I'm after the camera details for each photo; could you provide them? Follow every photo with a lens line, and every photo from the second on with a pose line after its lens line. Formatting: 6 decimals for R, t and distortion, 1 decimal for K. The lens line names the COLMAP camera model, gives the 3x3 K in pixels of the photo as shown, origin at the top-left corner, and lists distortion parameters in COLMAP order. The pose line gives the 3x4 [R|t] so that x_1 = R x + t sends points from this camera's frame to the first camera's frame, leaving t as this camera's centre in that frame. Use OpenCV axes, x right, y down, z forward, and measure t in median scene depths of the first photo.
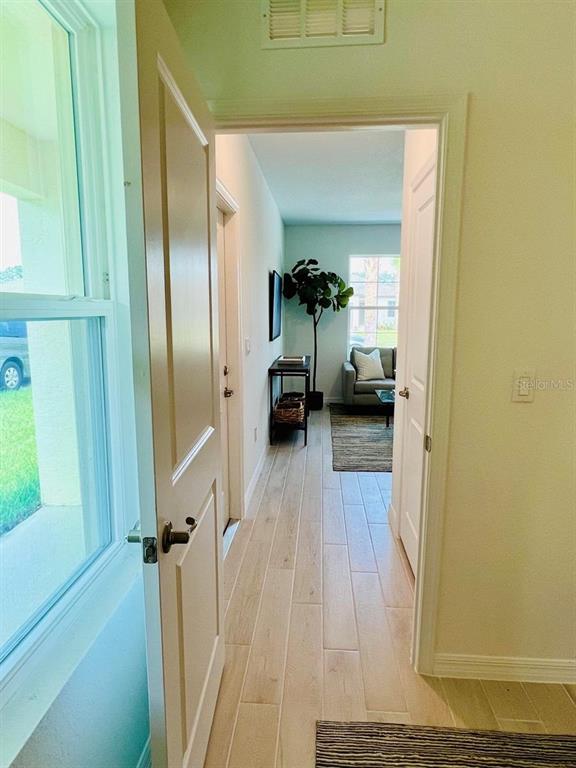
lens RADIAL K [[512.9, 0, 288.0], [0, 512.9, 384.0], [0, 0, 1]] dist [-0.007911, -0.002687]
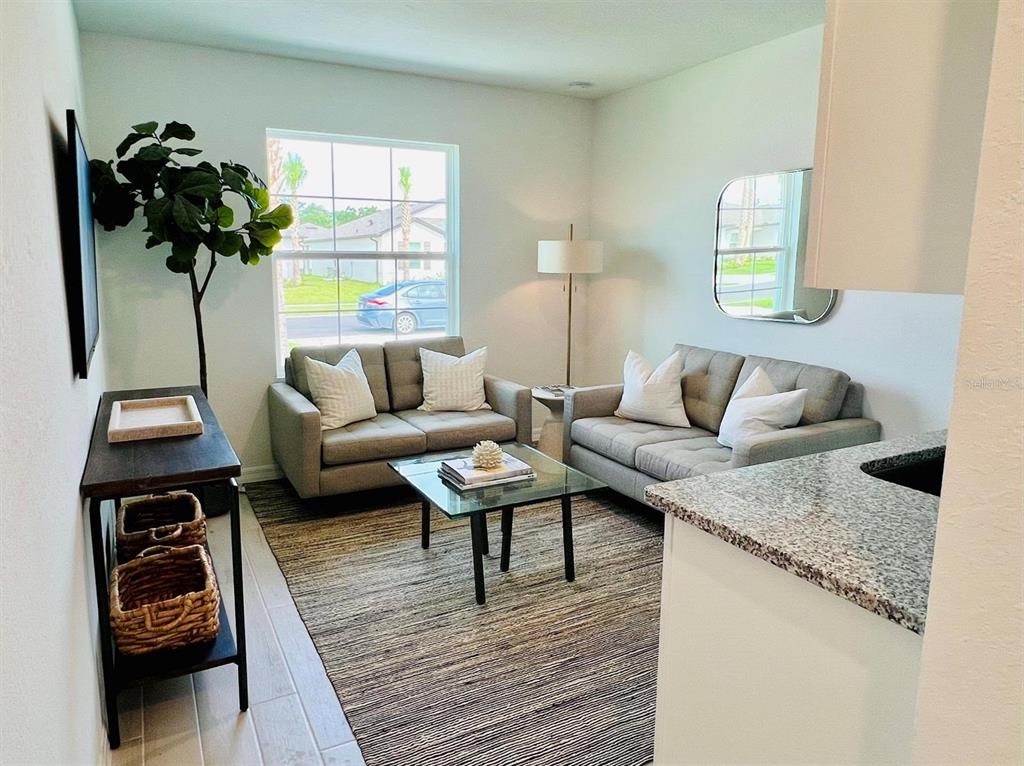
lens RADIAL K [[683.8, 0, 511.3], [0, 683.8, 364.7], [0, 0, 1]] dist [-0.007911, -0.002687]
pose [[0.840908, -0.075288, 0.535915, -0.026887], [0.065201, 0.997157, 0.037778, -0.070706], [-0.537236, 0.003175, 0.843426, 0.447116]]
